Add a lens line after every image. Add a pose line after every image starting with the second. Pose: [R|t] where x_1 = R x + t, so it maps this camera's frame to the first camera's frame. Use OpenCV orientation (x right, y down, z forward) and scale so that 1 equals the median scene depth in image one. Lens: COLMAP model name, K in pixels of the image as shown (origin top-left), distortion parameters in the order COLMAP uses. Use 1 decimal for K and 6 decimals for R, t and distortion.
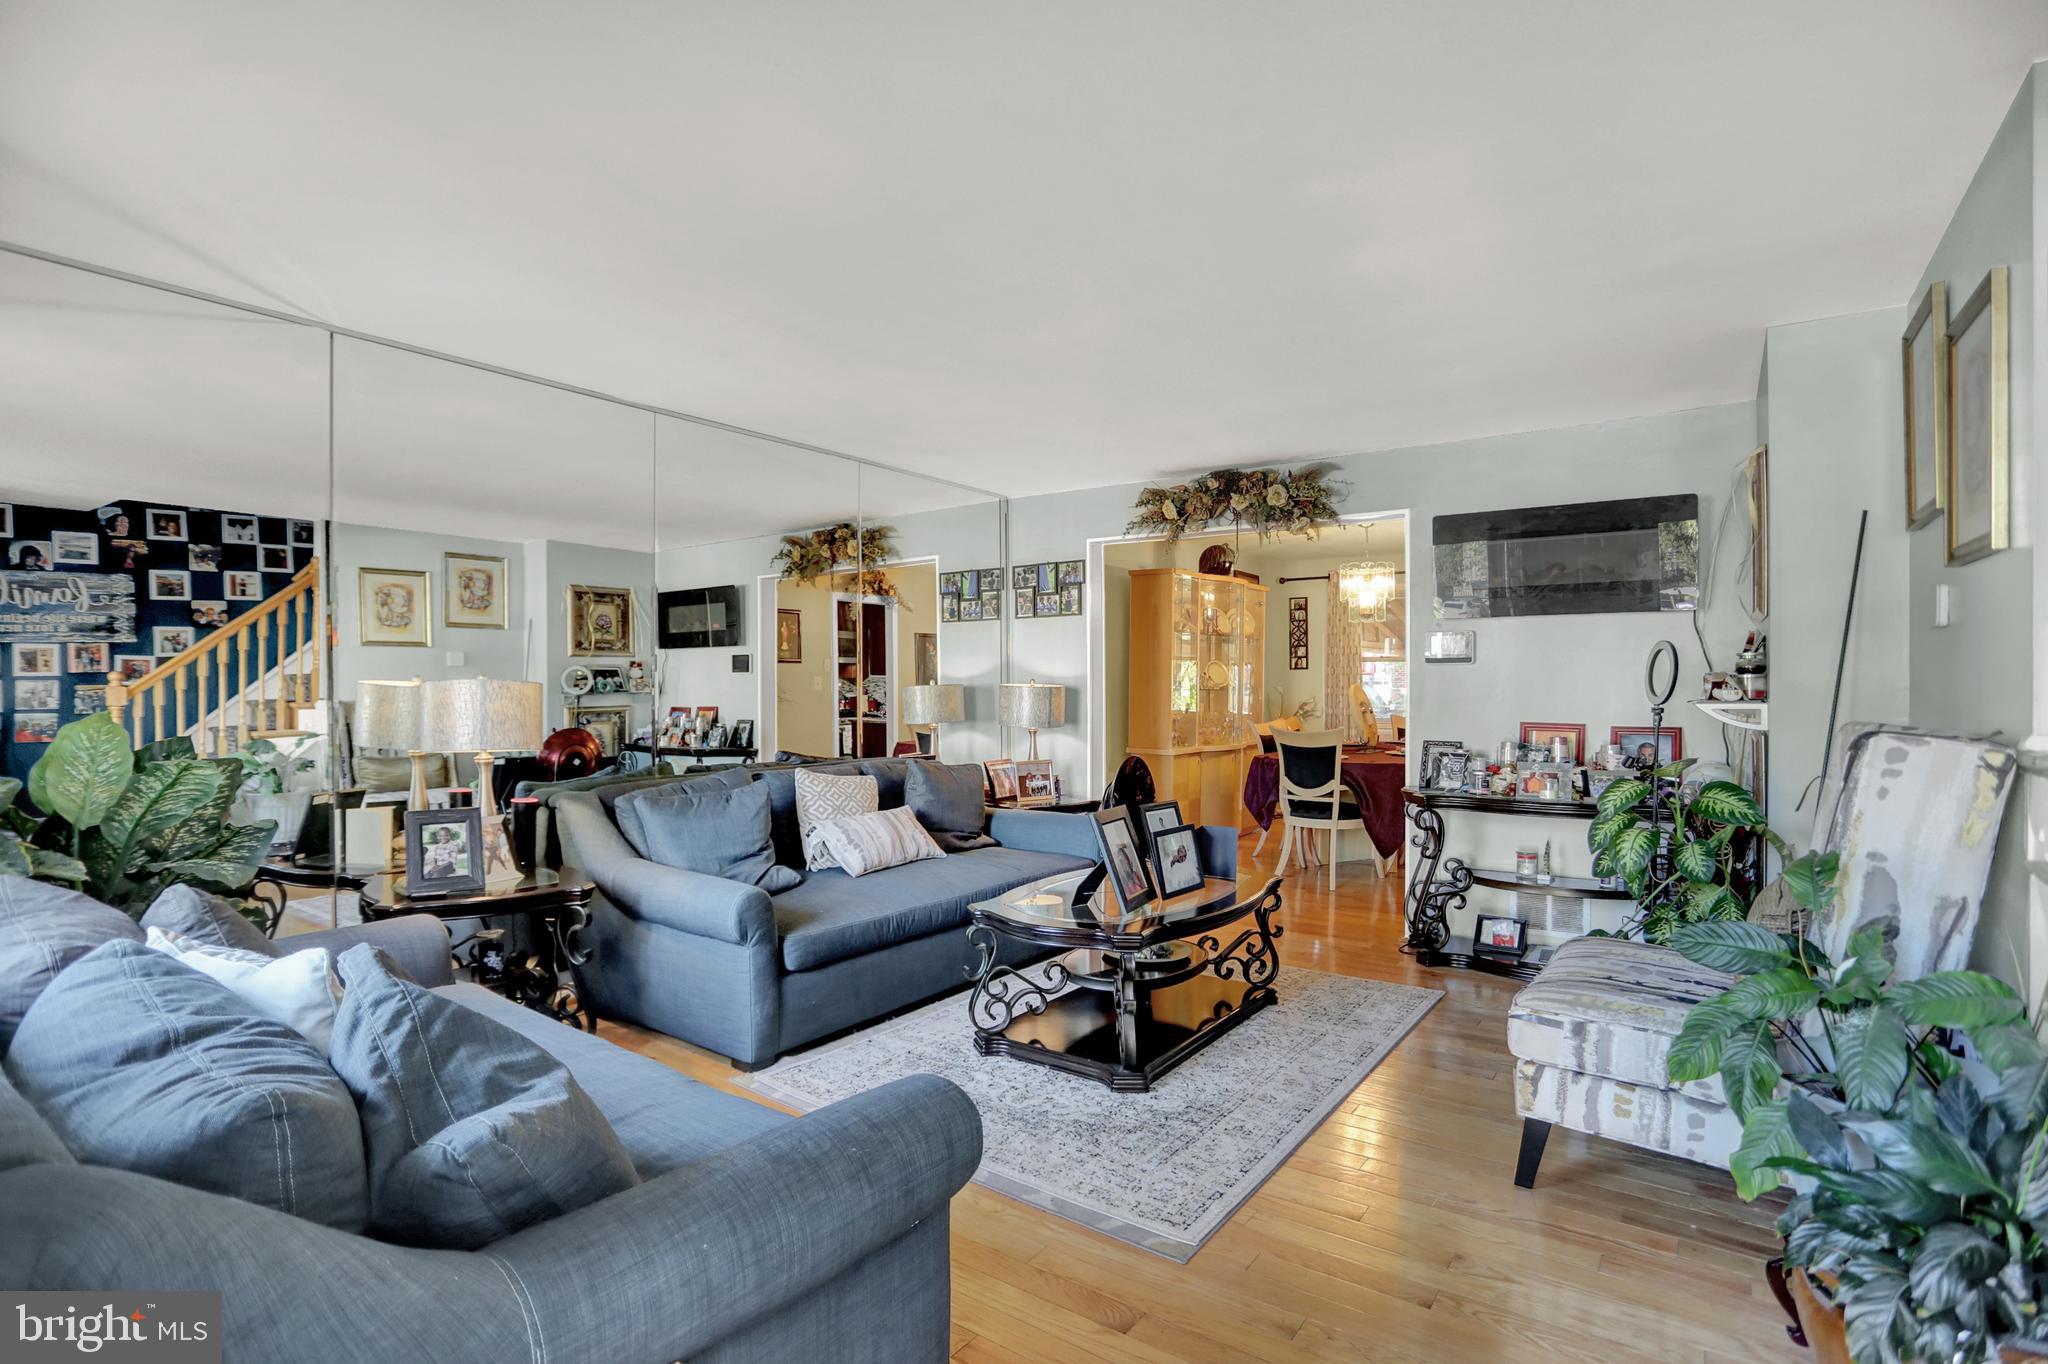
lens RADIAL K [[1000.9, 0, 1026.2], [0, 1000.9, 682.5], [0, 0, 1]] dist [-0.025244, 0.001048]
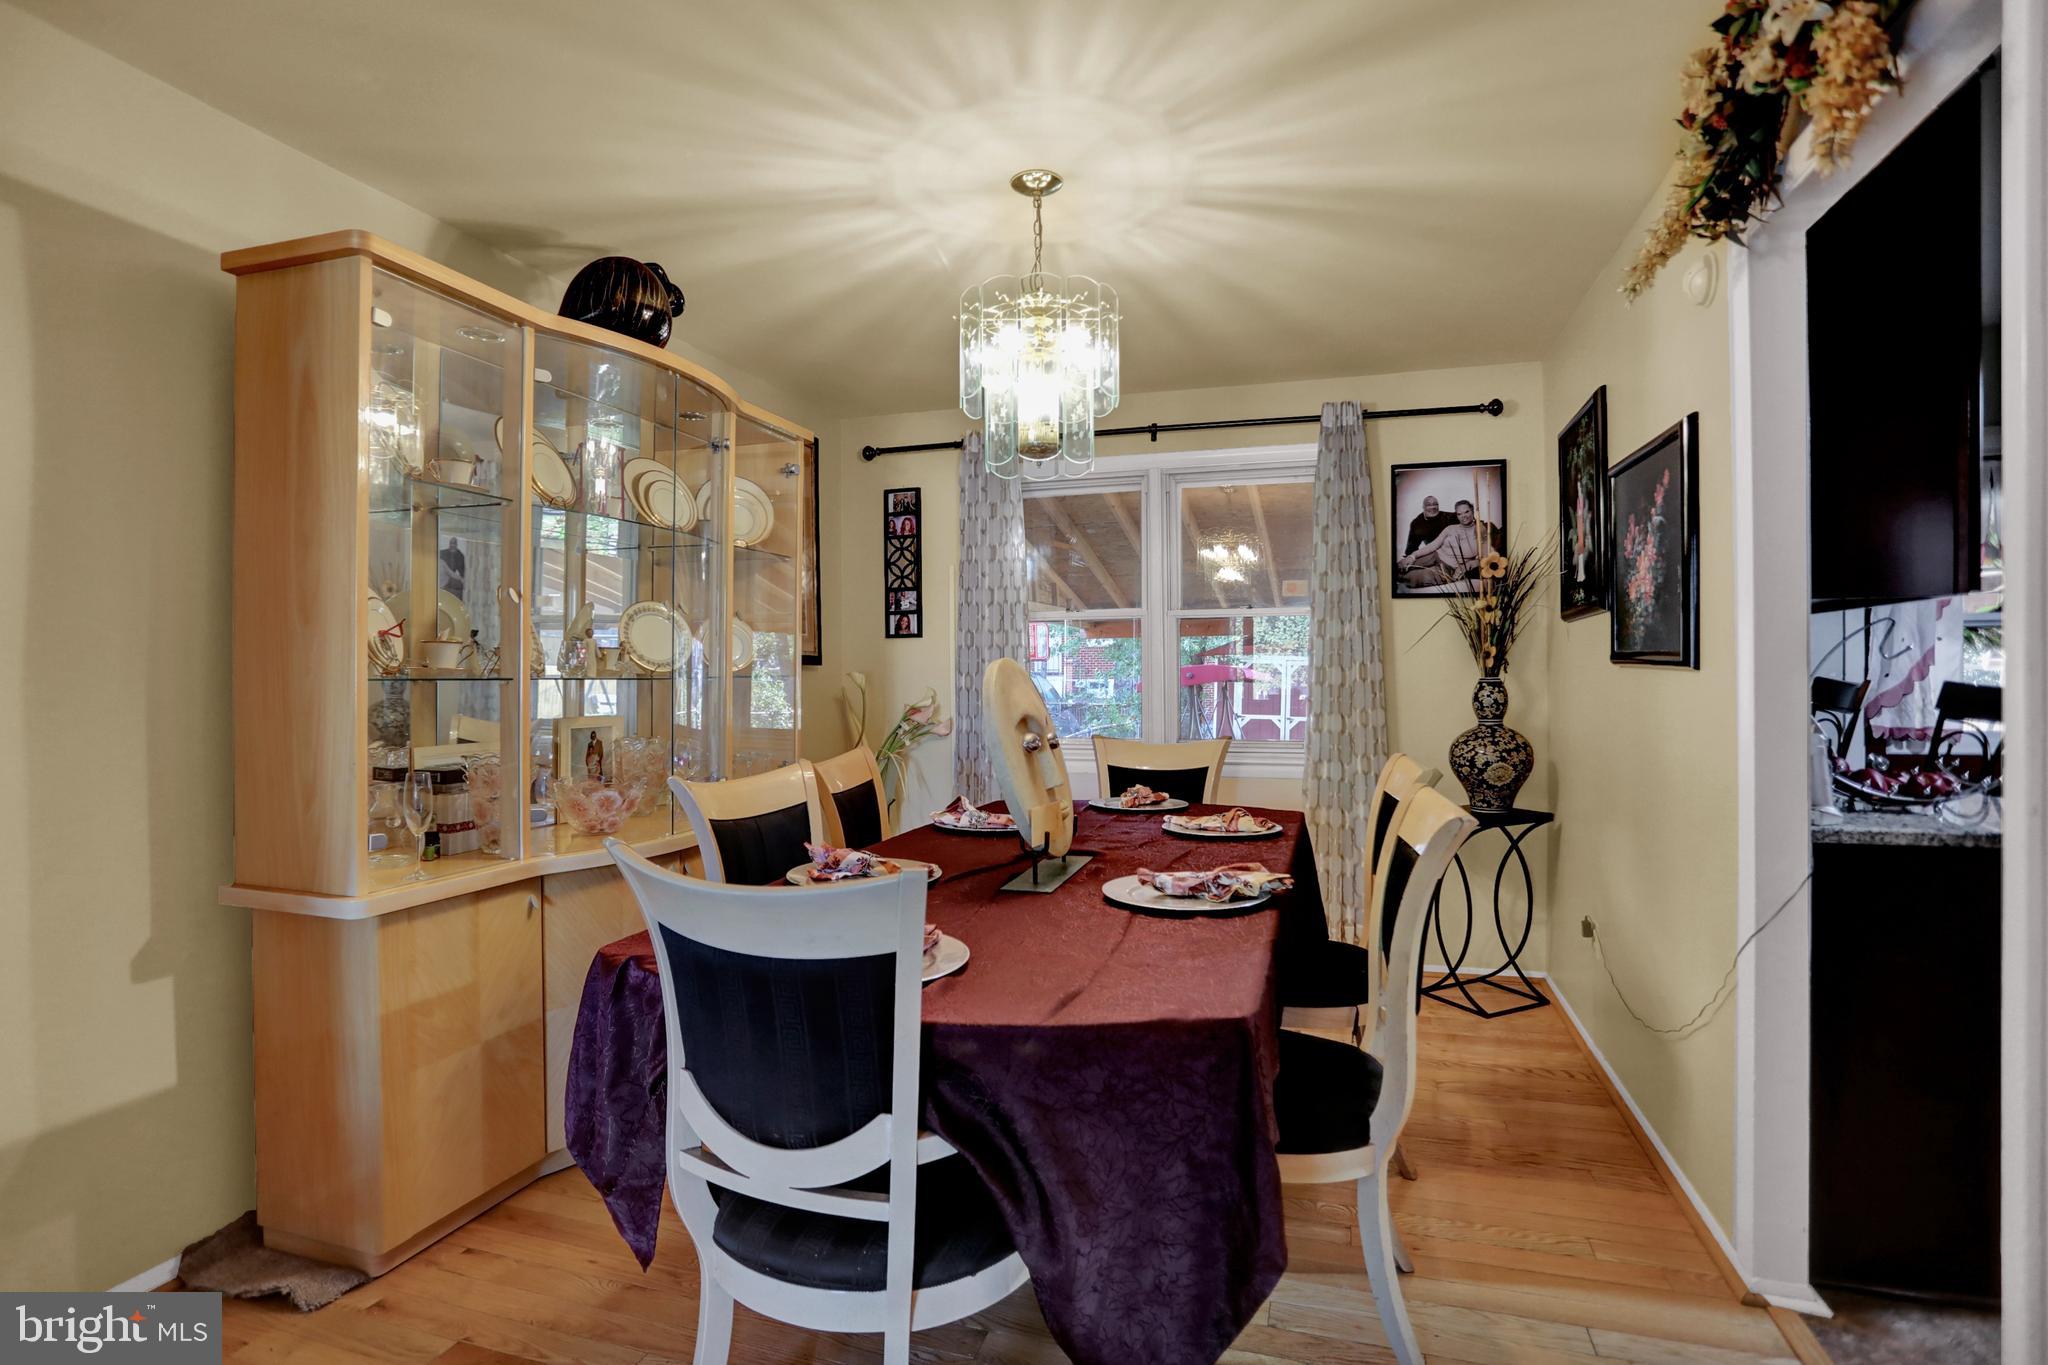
lens RADIAL K [[1000.9, 0, 1031.8], [0, 1000.9, 680.8], [0, 0, 1]] dist [-0.025244, 0.001048]
pose [[0.948222, -0.009143, 0.317476, 0.270859], [0.007597, 0.999952, 0.006106, 0.008250], [-0.317516, -0.003378, 0.948247, 0.795553]]
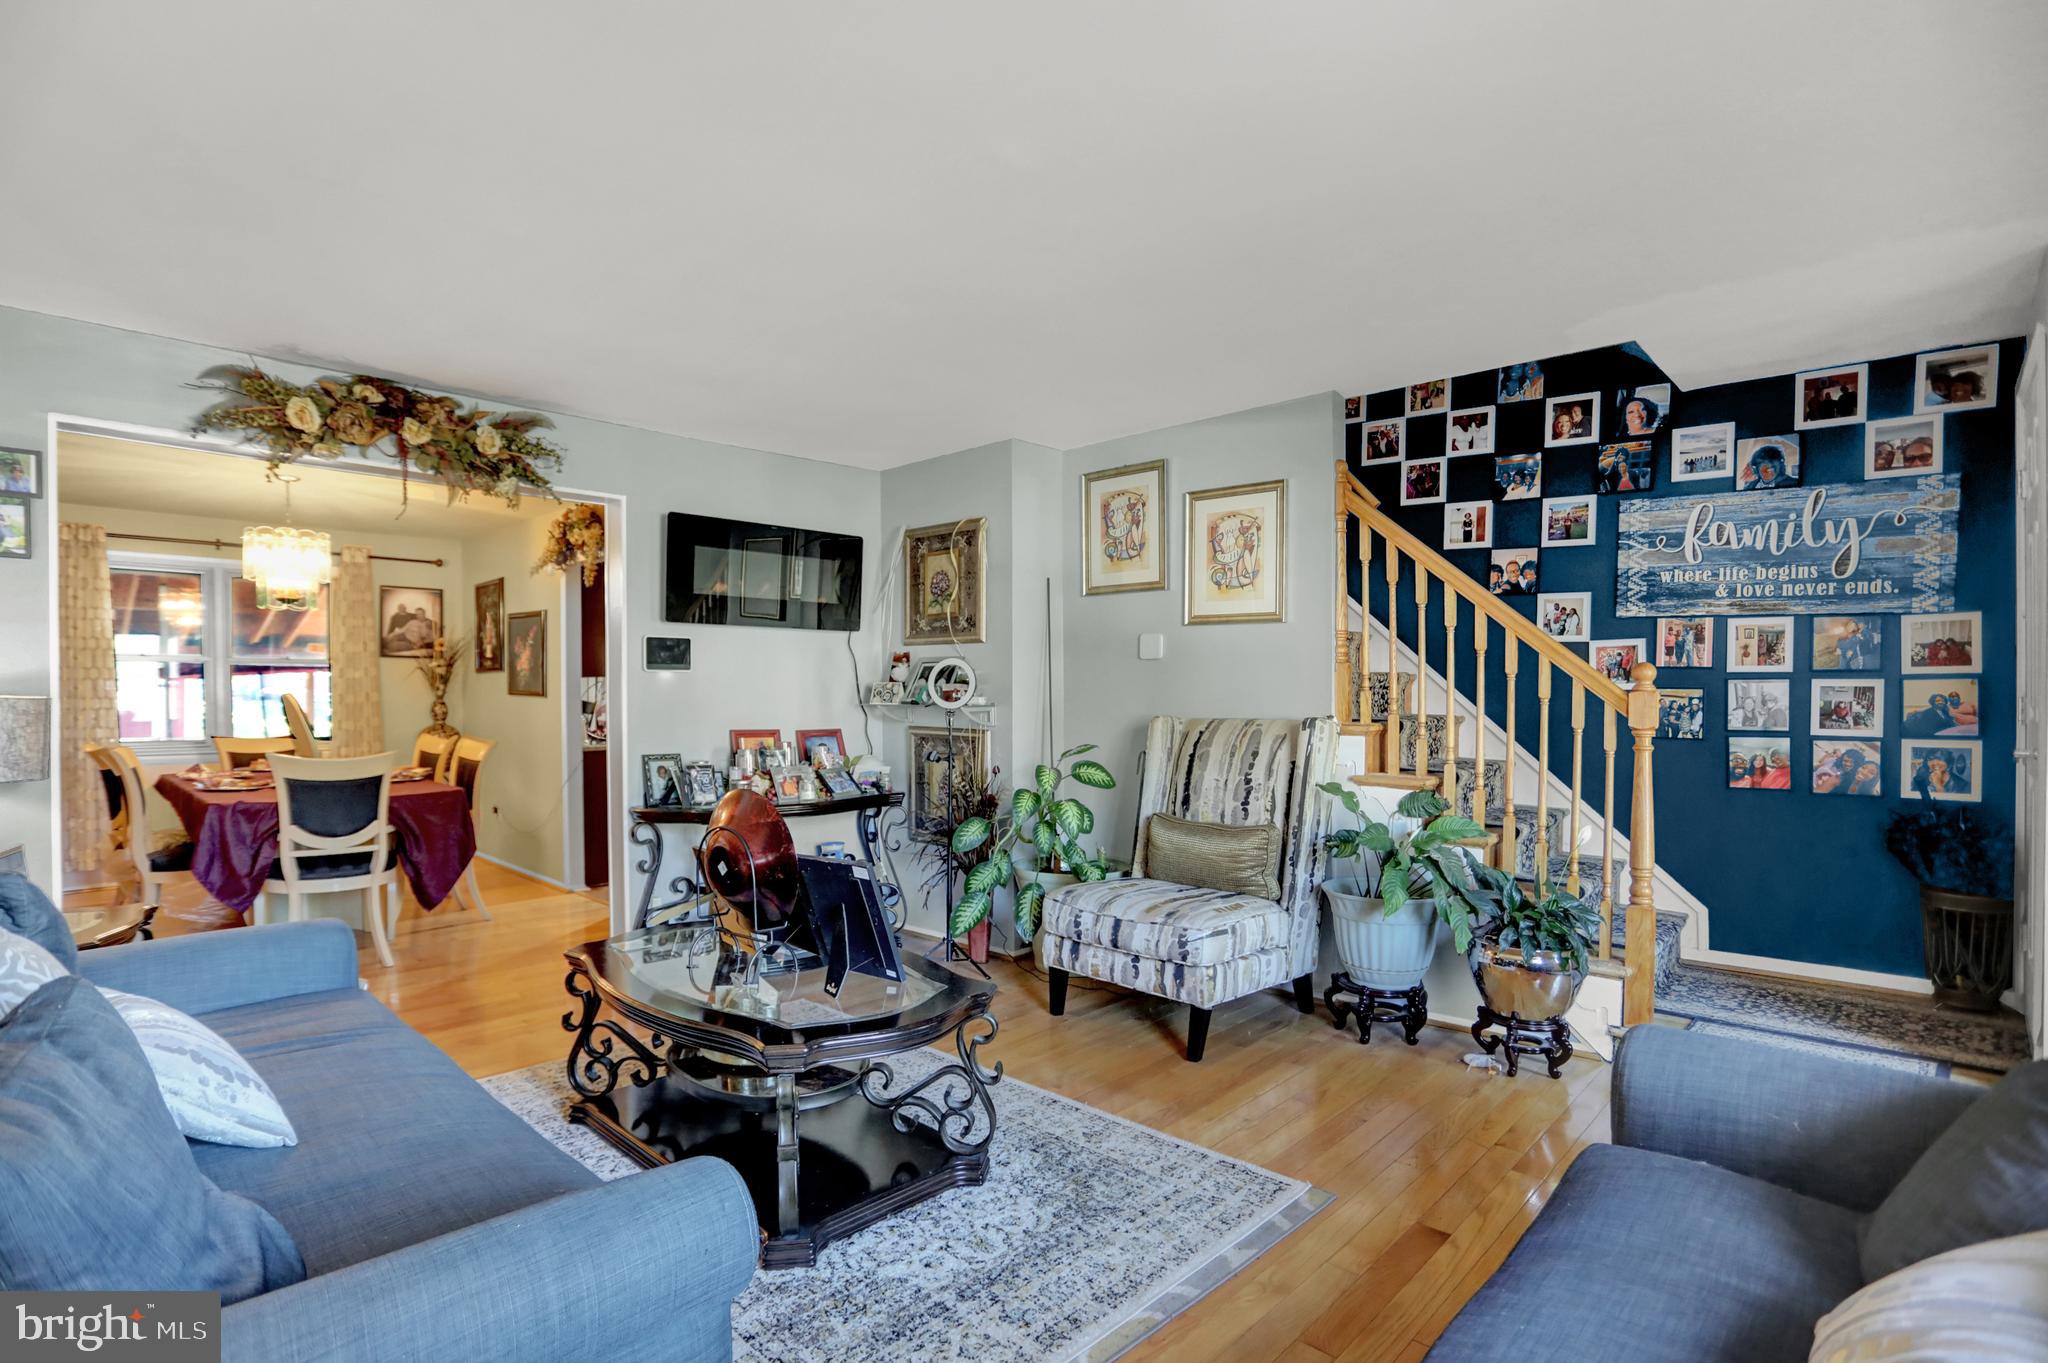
lens RADIAL K [[1000.9, 0, 1016.4], [0, 1000.9, 715.7], [0, 0, 1]] dist [-0.025244, 0.001048]
pose [[0.146114, -0.025887, 0.988929, -0.352899], [-0.001491, 0.999651, 0.026388, -0.001603], [-0.989267, -0.005330, 0.146025, 0.415849]]
